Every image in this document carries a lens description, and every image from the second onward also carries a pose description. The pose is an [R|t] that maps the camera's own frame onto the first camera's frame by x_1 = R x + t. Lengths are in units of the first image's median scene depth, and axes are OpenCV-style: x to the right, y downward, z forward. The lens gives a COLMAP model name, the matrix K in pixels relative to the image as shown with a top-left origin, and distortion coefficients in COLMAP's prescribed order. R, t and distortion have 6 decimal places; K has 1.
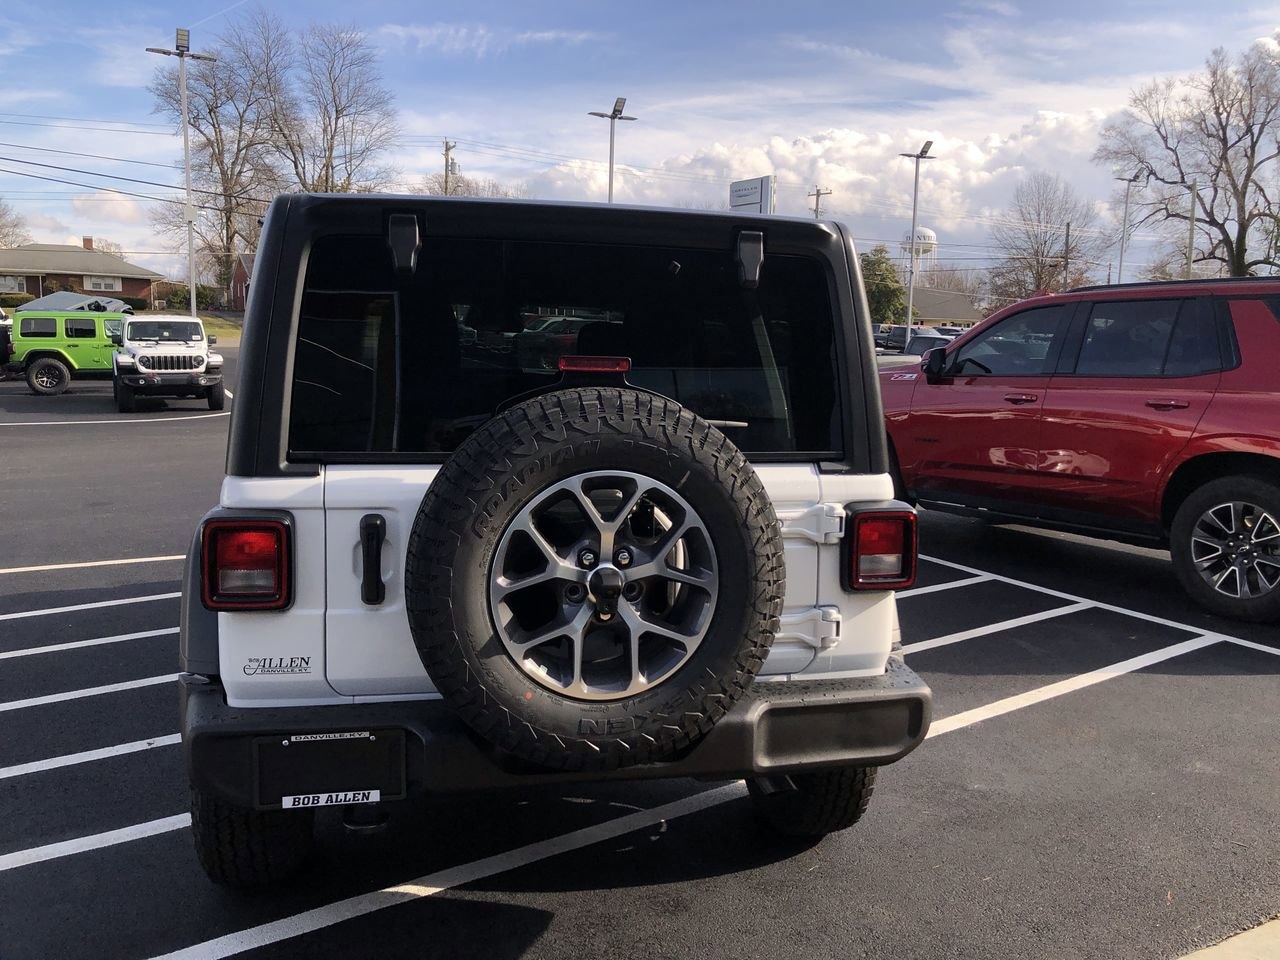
lens RADIAL K [[1051.1, 0, 640.0], [0, 1051.1, 480.0], [0, 0, 1]] dist [0.002185, 0.007652]
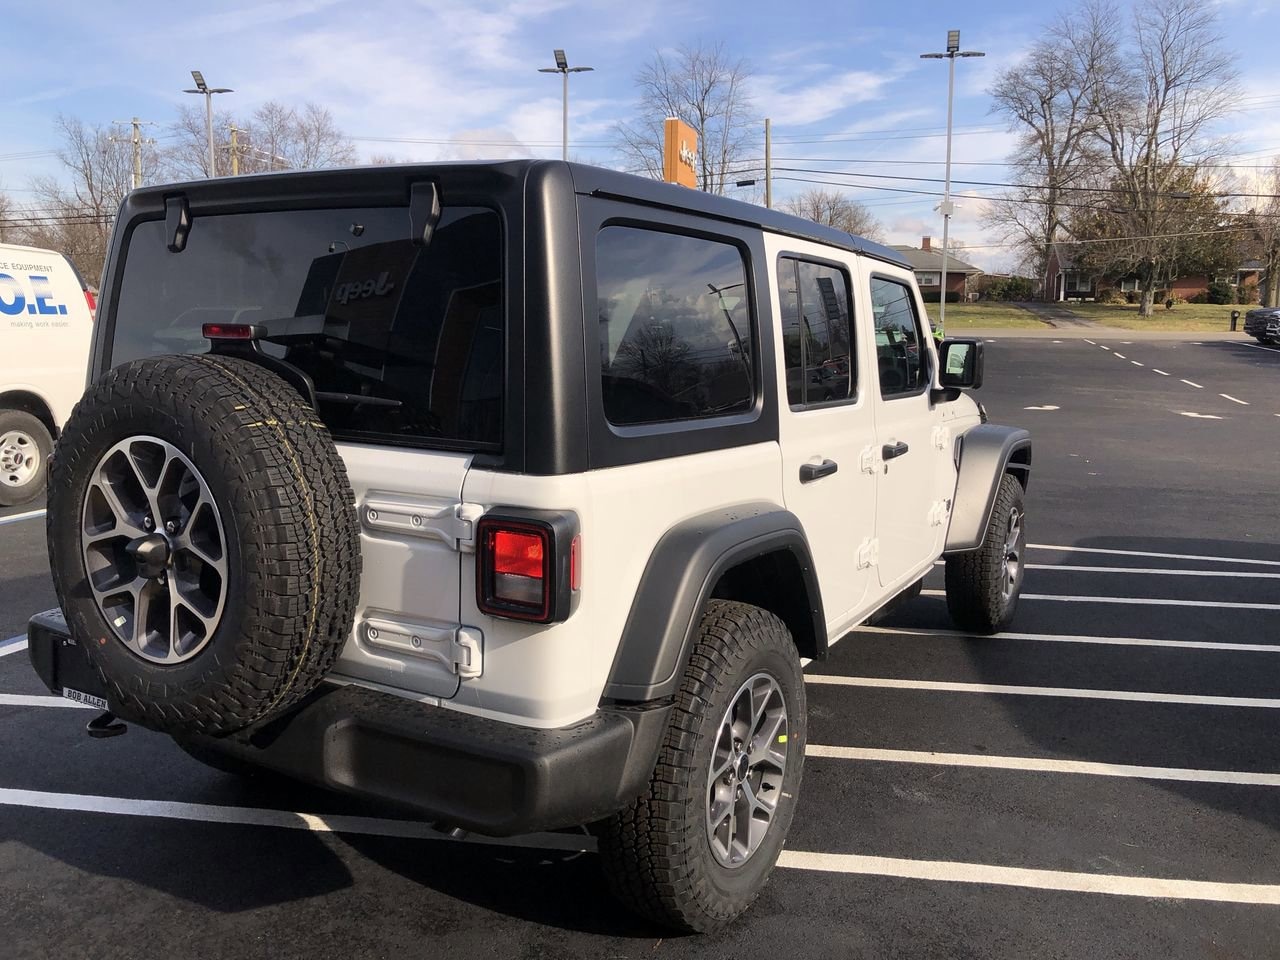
lens RADIAL K [[1040.9, 0, 640.0], [0, 1040.9, 480.0], [0, 0, 1]] dist [0.000877, 0.013255]
pose [[0.723815, 0.093830, -0.683585, 0.090264], [-0.087411, 0.995198, 0.044047, -0.004746], [0.684435, 0.027871, 0.728541, 0.054024]]
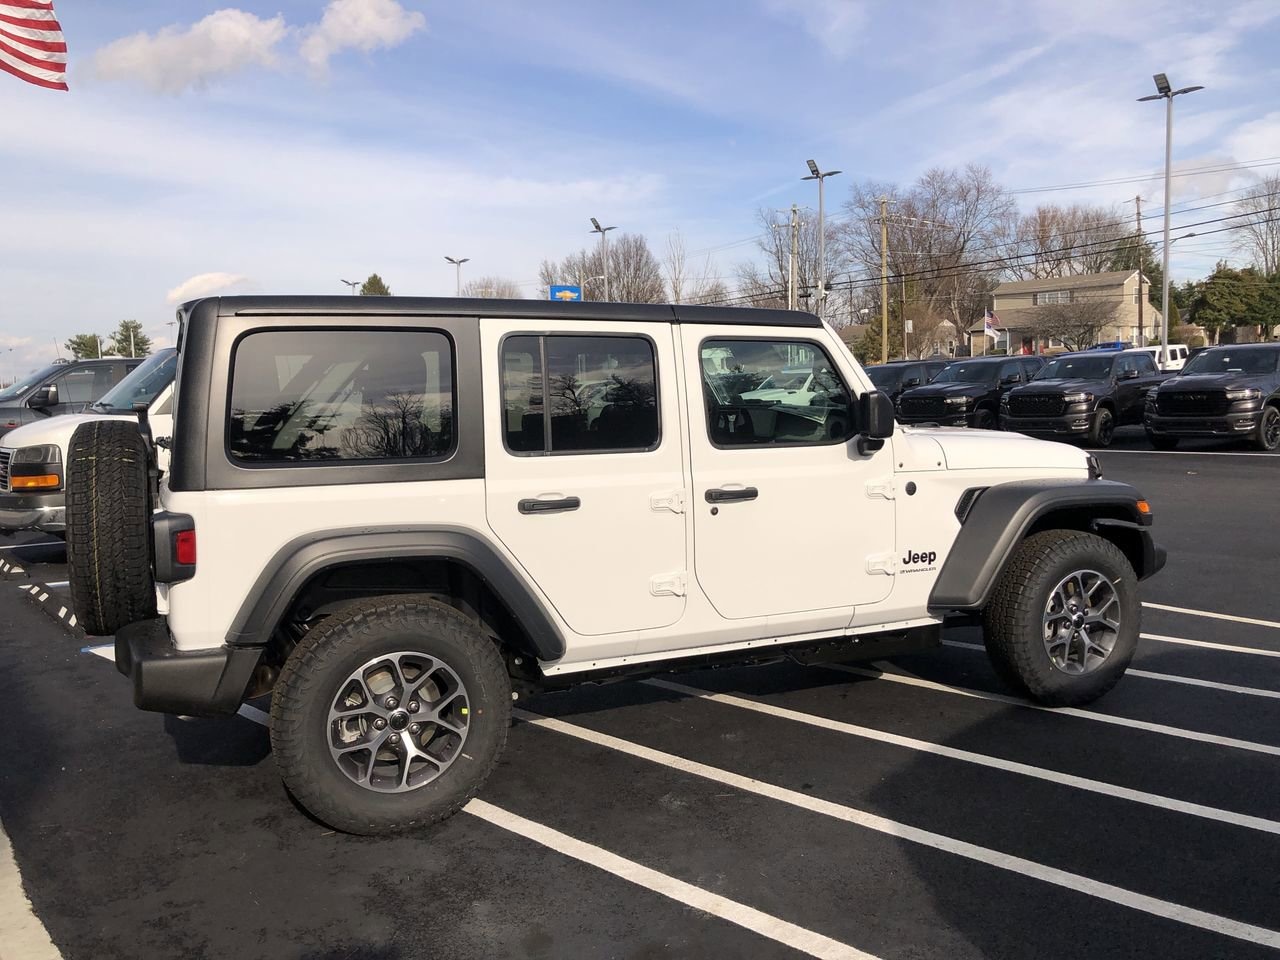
lens RADIAL K [[1051.1, 0, 640.0], [0, 1051.1, 480.0], [0, 0, 1]] dist [0.002185, 0.007652]
pose [[0.183457, 0.065196, -0.980863, 0.173172], [-0.092741, 0.994496, 0.048756, -0.014534], [0.978643, 0.082022, 0.188494, 0.141962]]
